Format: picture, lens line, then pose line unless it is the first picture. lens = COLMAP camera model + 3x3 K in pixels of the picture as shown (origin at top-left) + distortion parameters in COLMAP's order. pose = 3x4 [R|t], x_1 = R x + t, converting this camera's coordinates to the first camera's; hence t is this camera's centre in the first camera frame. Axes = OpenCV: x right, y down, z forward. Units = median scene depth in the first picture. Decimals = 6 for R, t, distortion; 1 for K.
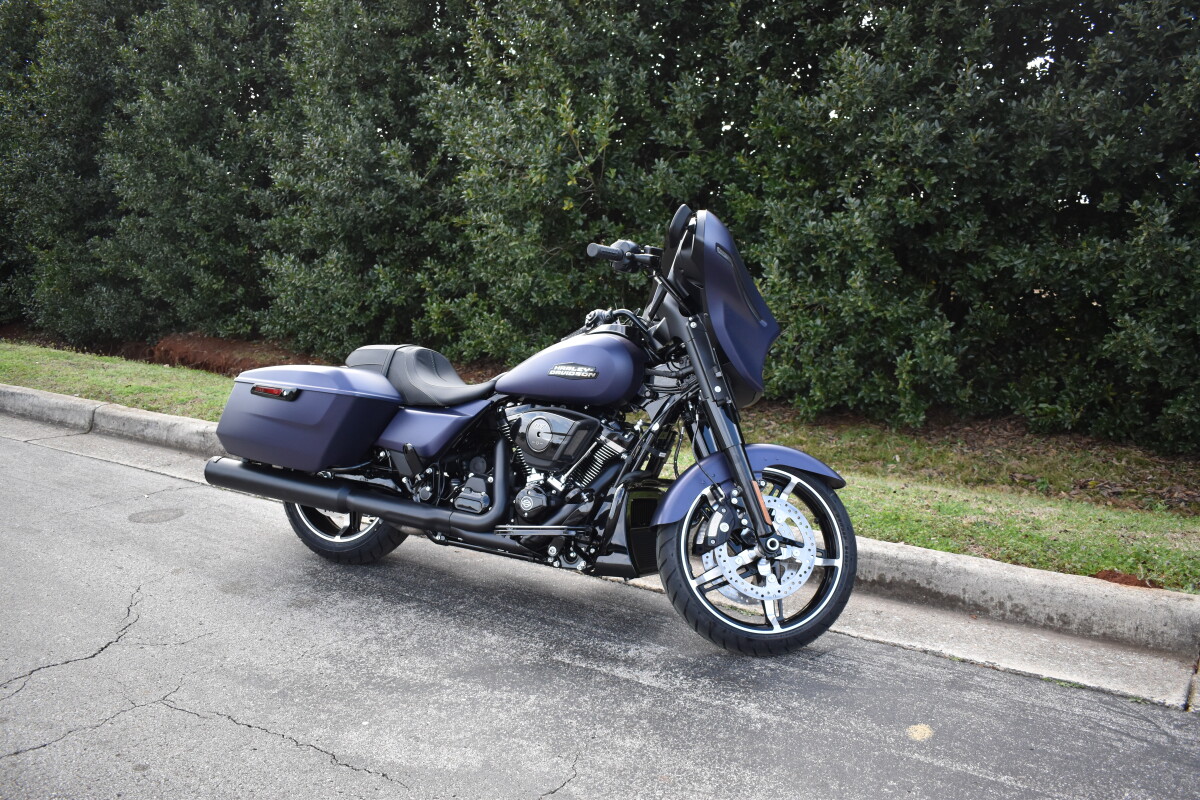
lens RADIAL K [[1020.4, 0, 603.6], [0, 1020.4, 400.7], [0, 0, 1]] dist [-0.088997, 0.009144]
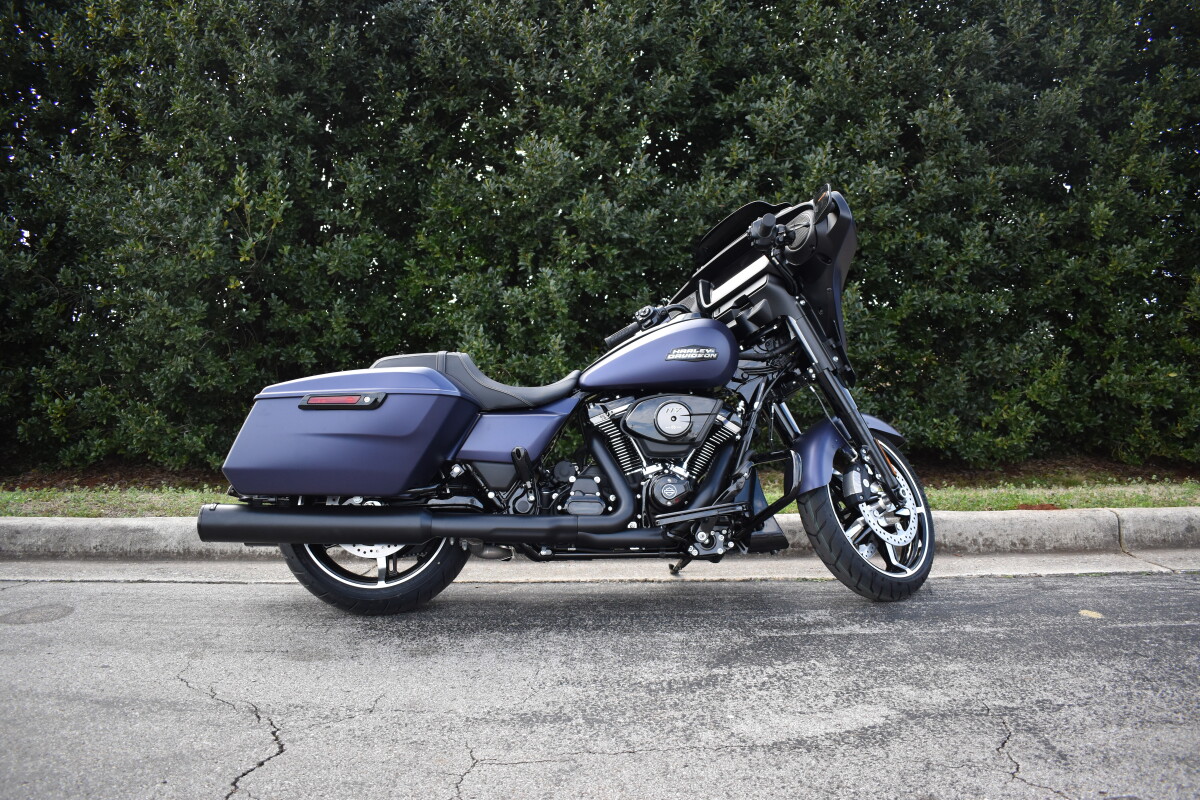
lens RADIAL K [[951.7, 0, 596.6], [0, 951.7, 398.0], [0, 0, 1]] dist [-0.091506, -0.003943]
pose [[0.851884, -0.049201, 0.521415, -0.587912], [0.111464, 0.989801, -0.088712, 0.084425], [-0.511732, 0.133692, 0.848679, 0.262888]]
